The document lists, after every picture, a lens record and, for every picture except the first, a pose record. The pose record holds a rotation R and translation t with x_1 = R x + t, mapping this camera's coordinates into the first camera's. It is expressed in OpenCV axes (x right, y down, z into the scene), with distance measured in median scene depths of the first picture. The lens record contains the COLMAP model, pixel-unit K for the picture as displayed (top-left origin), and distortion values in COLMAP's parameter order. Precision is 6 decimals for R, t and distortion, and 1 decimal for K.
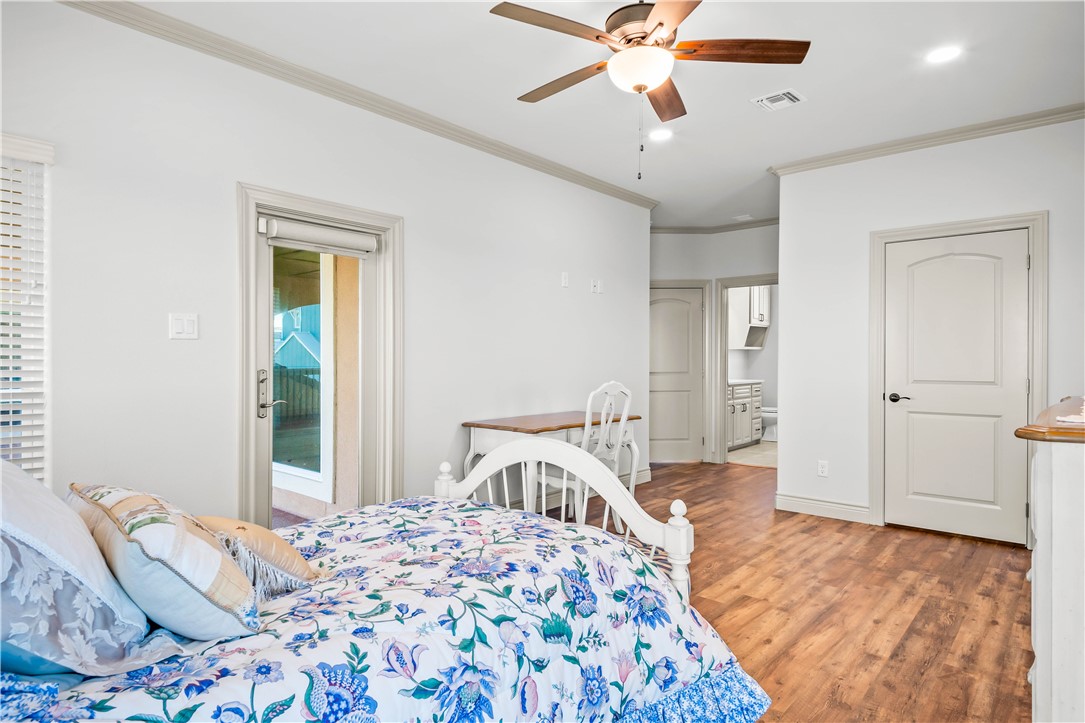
lens RADIAL K [[605.6, 0, 544.7], [0, 605.6, 358.4], [0, 0, 1]] dist [0.004464, -0.000654]
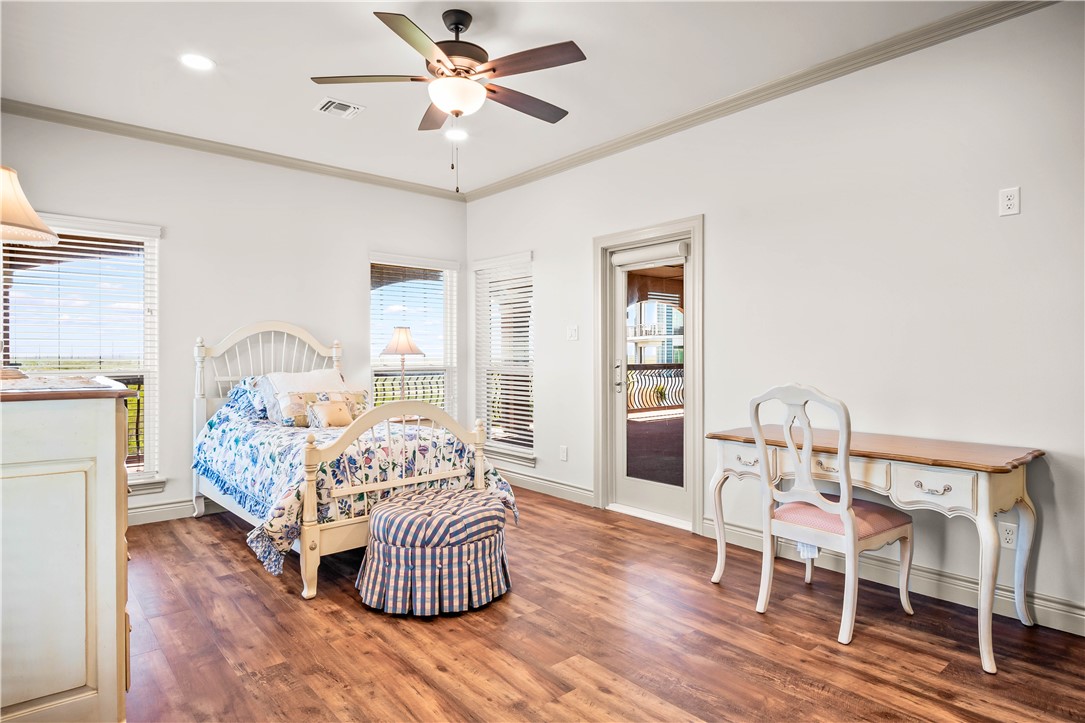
lens RADIAL K [[605.6, 0, 541.7], [0, 605.6, 358.4], [0, 0, 1]] dist [0.004464, -0.000654]
pose [[-0.135133, 0.003875, -0.990820, 0.849992], [0.003781, 0.999987, 0.003396, 0.009503], [0.990820, -0.003287, -0.135146, 0.881619]]
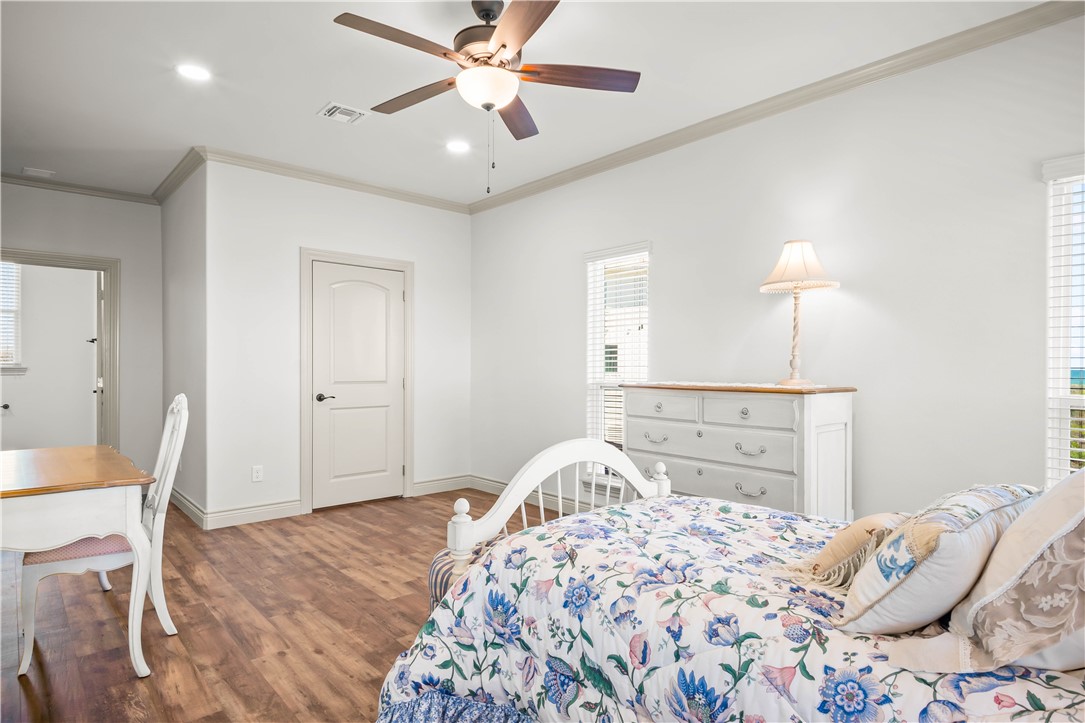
lens RADIAL K [[605.6, 0, 546.2], [0, 605.6, 366.5], [0, 0, 1]] dist [0.004464, -0.000654]
pose [[0.108005, -0.003185, 0.994145, -0.594337], [-0.005587, 0.999977, 0.003810, -0.000354], [-0.994135, -0.005966, 0.107985, 0.526870]]
